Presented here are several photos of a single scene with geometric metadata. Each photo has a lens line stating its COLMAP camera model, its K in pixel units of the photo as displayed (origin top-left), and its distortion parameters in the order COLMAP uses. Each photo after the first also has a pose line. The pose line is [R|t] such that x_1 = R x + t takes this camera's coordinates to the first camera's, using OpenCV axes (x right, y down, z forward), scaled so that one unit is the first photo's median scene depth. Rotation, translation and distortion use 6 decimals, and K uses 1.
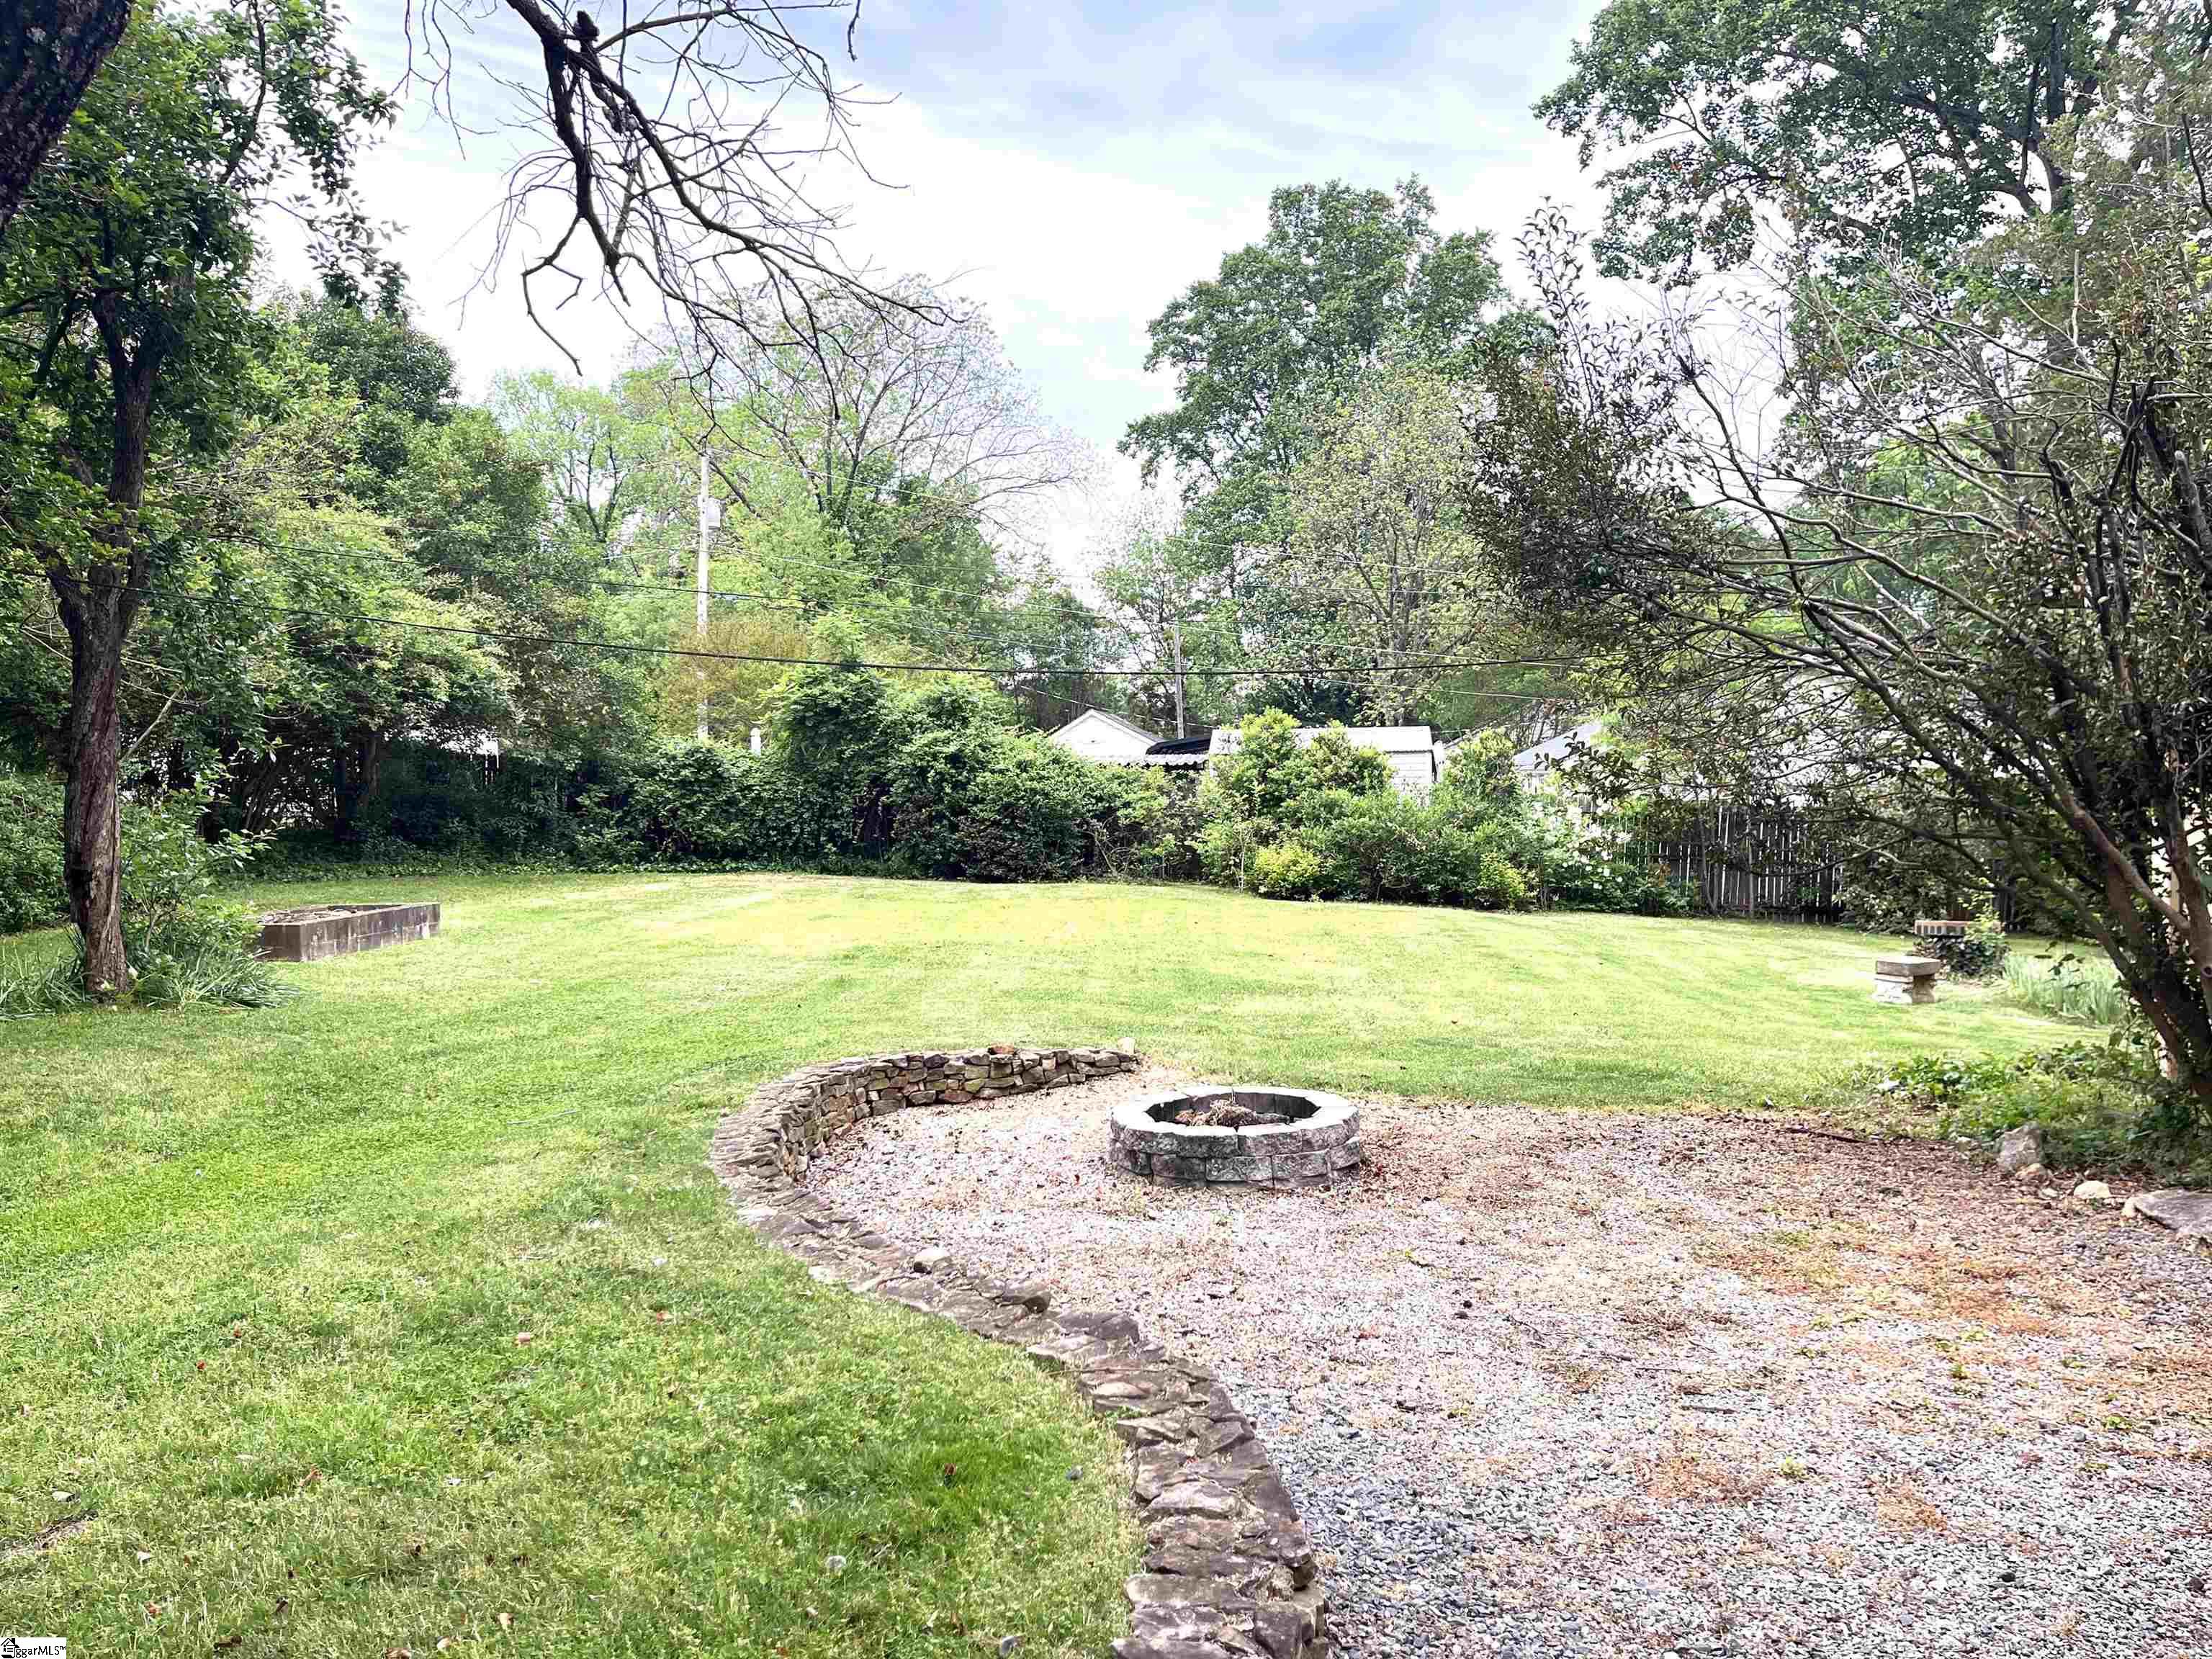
lens RADIAL K [[1667.6, 0, 1105.1], [0, 1667.6, 829.8], [0, 0, 1]] dist [0.014641, -0.001158]
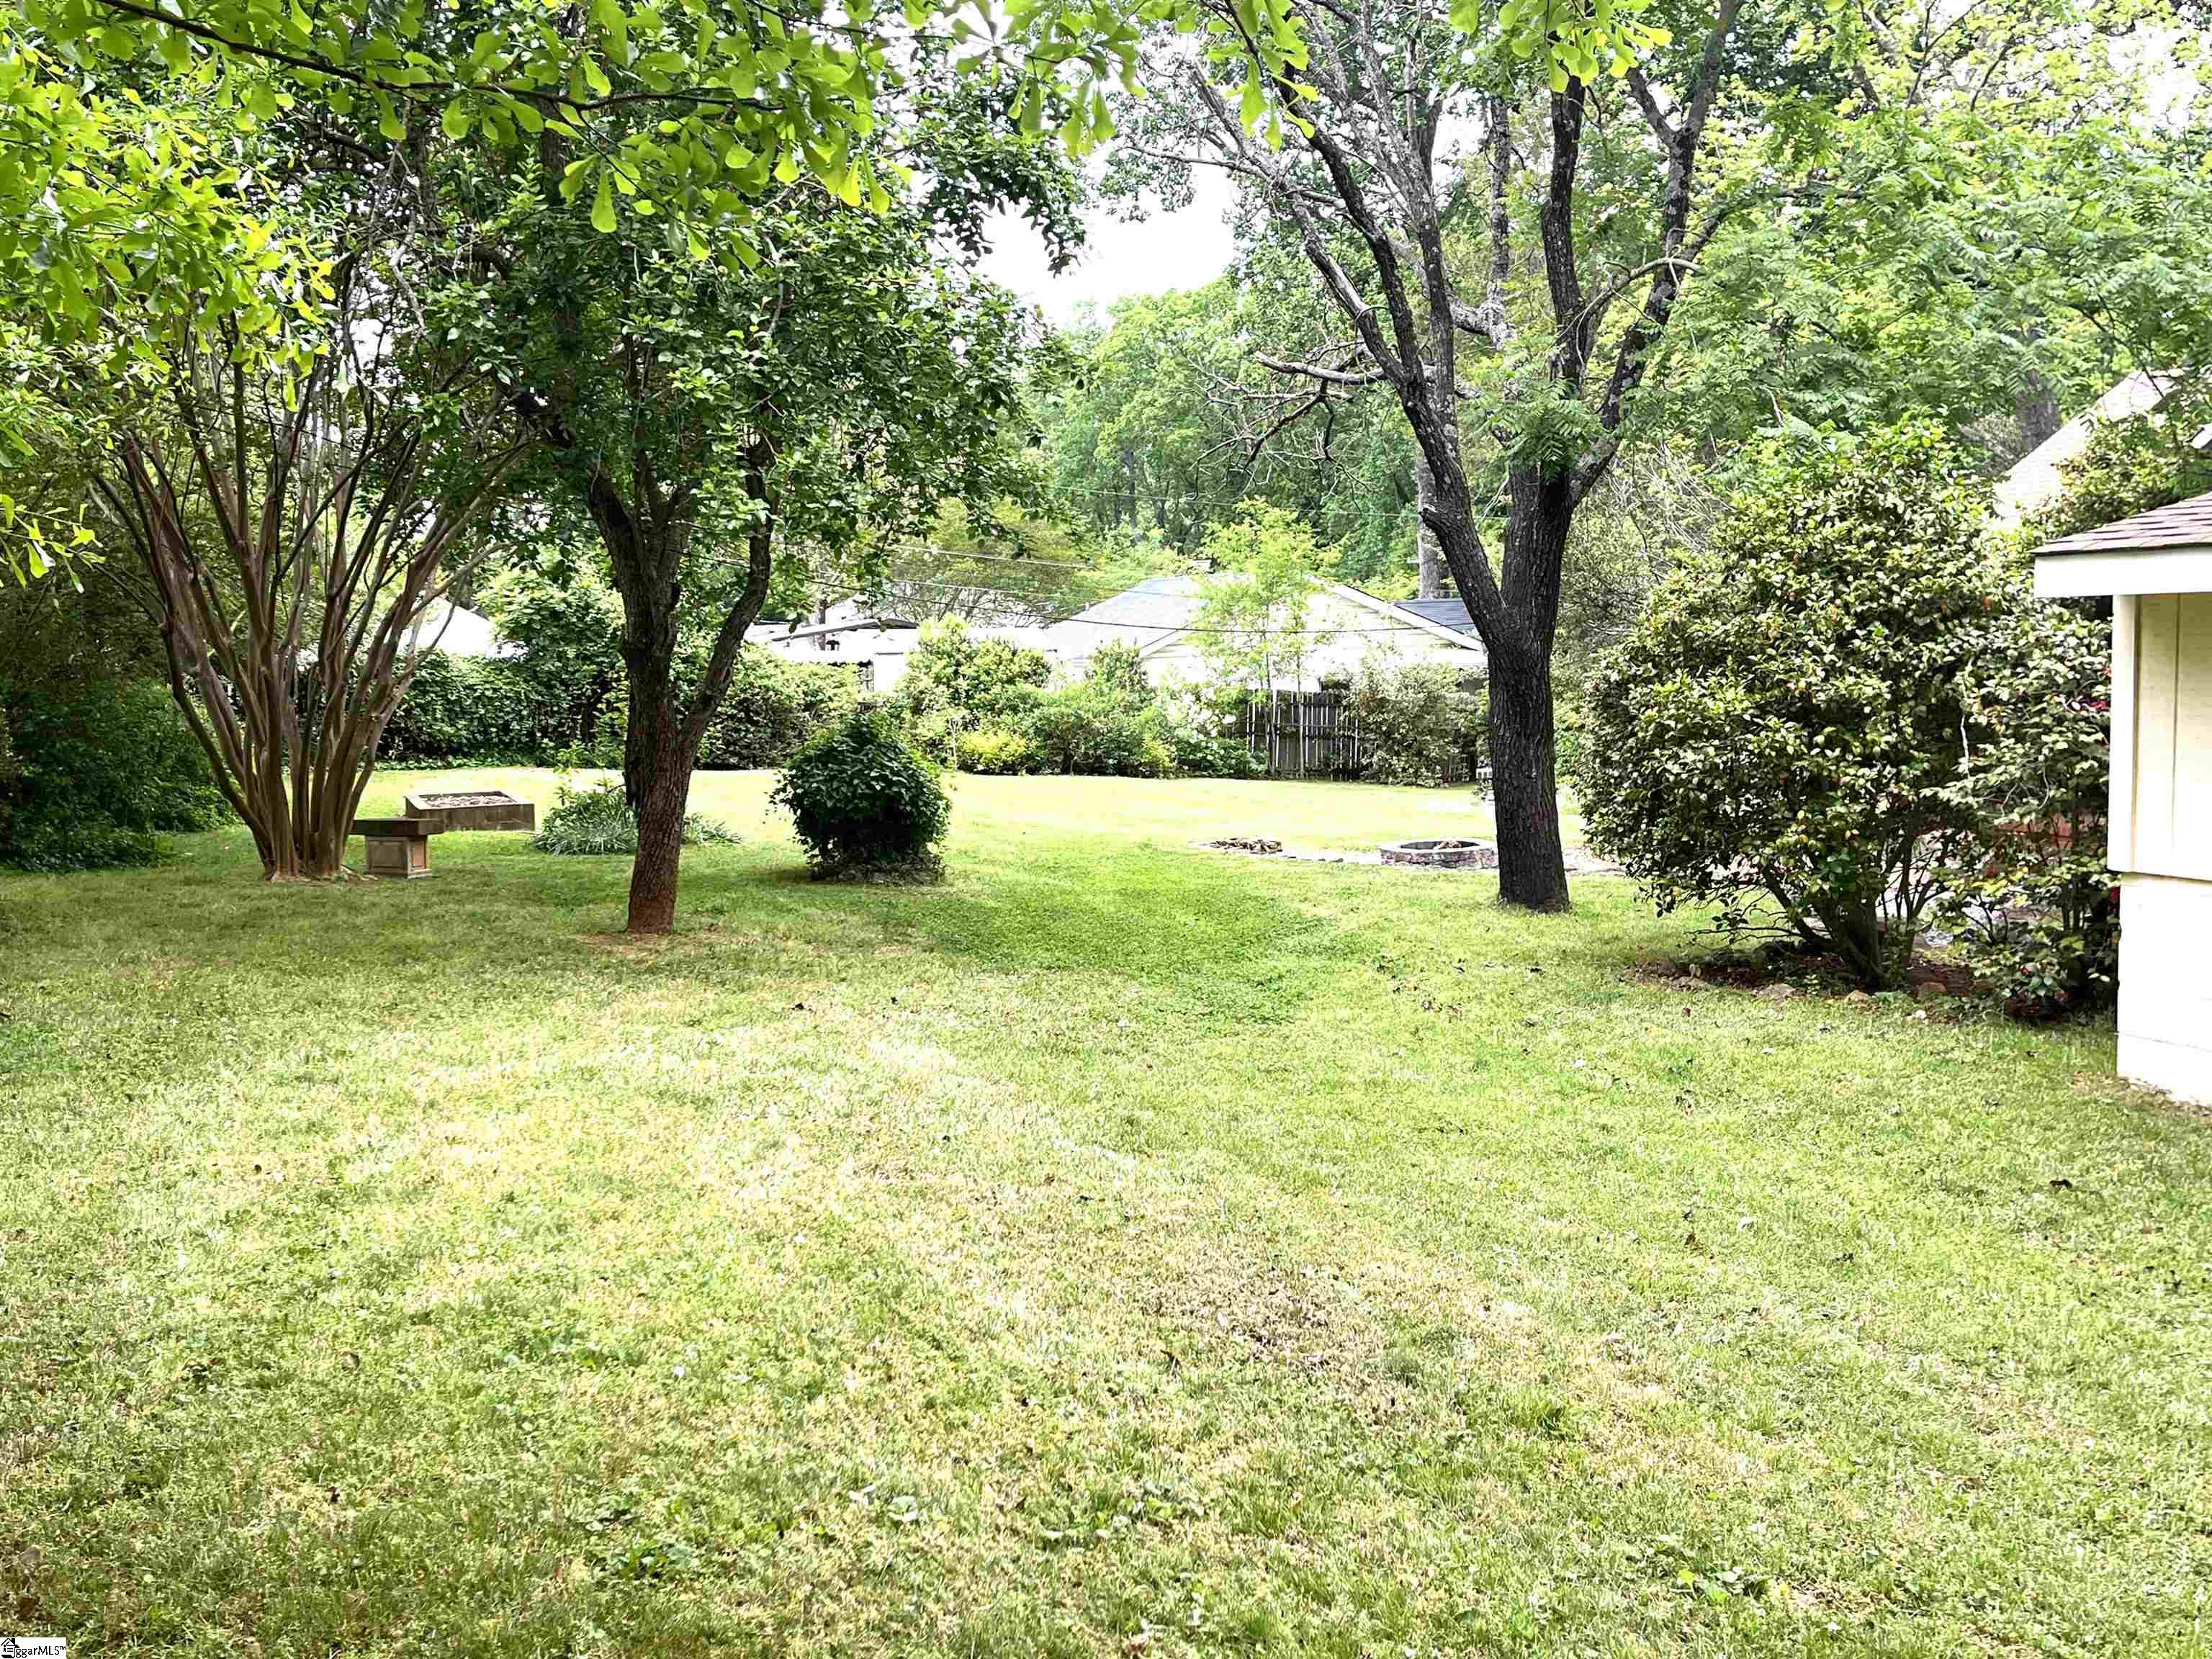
lens RADIAL K [[2130.6, 0, 1106.9], [0, 2130.6, 829.3], [0, 0, 1]] dist [0.047396, 0.000000]
pose [[0.881935, -0.045005, 0.469218, -0.547447], [0.016688, 0.997789, 0.064336, -0.017621], [-0.471076, -0.048910, 0.880736, -0.411275]]
